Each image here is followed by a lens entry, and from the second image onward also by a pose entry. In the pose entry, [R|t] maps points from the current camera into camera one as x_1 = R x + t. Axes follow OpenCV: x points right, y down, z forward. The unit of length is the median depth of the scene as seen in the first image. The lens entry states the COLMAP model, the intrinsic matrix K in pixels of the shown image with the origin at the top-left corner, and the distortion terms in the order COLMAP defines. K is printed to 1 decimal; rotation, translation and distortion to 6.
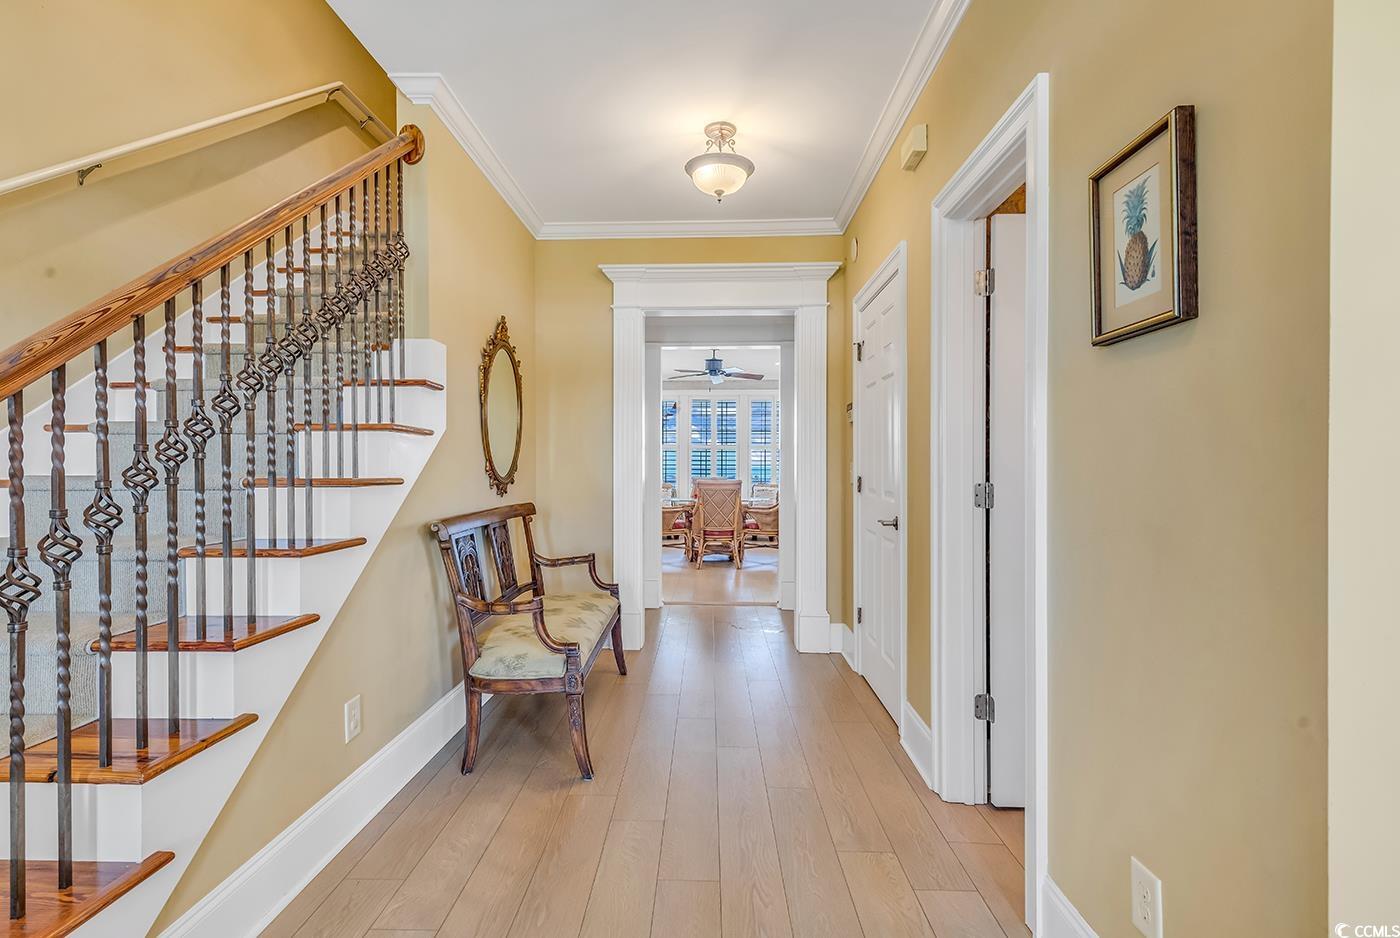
lens RADIAL K [[631.6, 0, 704.9], [0, 631.6, 469.4], [0, 0, 1]] dist [0.005512, -0.000076]
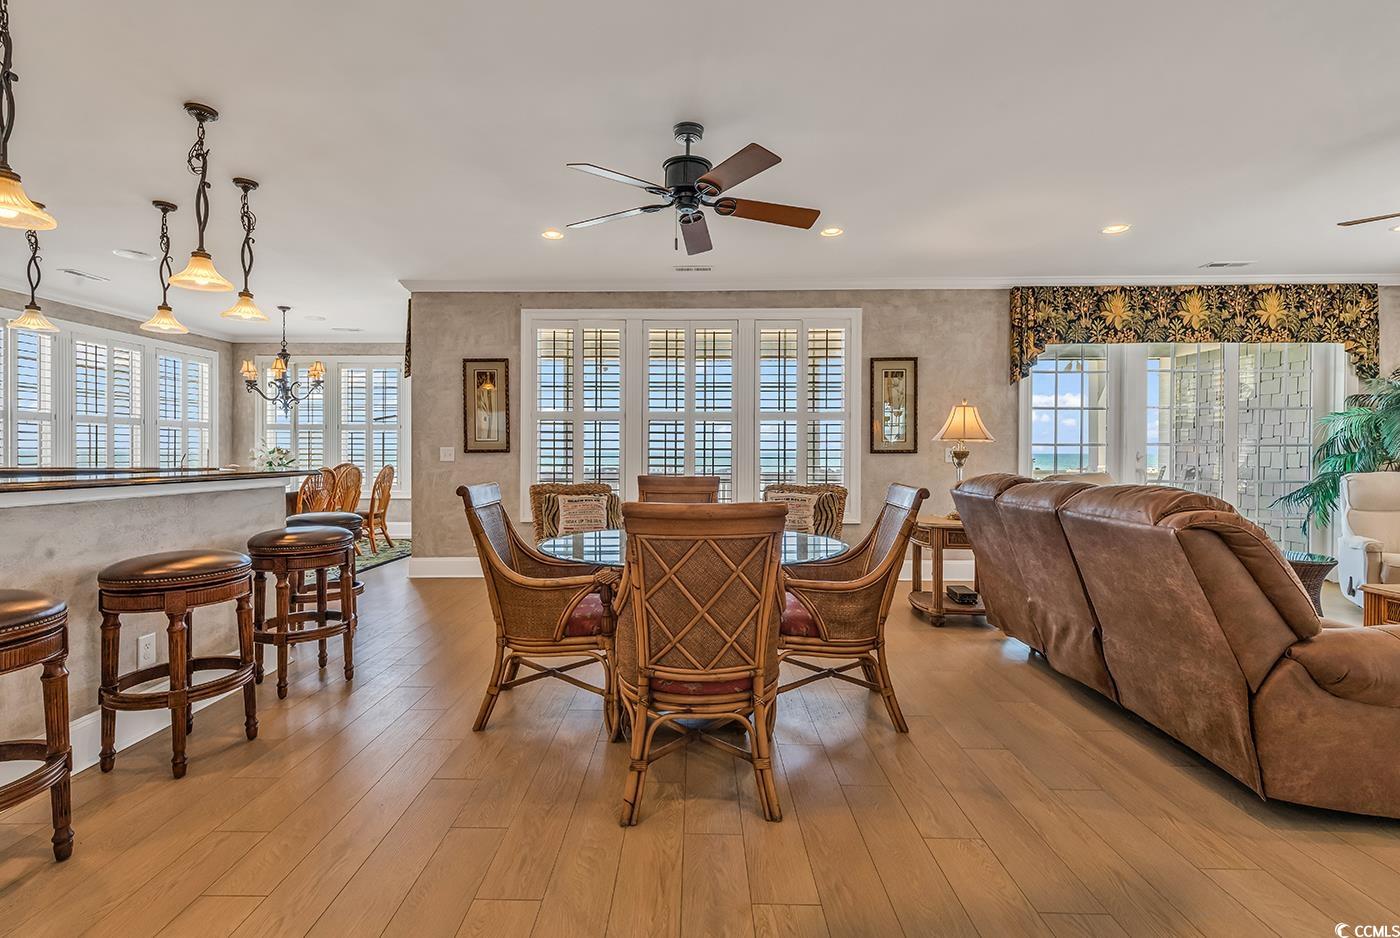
lens RADIAL K [[662.8, 0, 704.3], [0, 662.8, 460.4], [0, 0, 1]] dist [0.003634, -0.001494]
pose [[0.999496, 0.001531, 0.031713, 0.012598], [-0.001657, 0.999991, 0.003930, -0.000981], [-0.031707, -0.003981, 0.999489, 0.656639]]
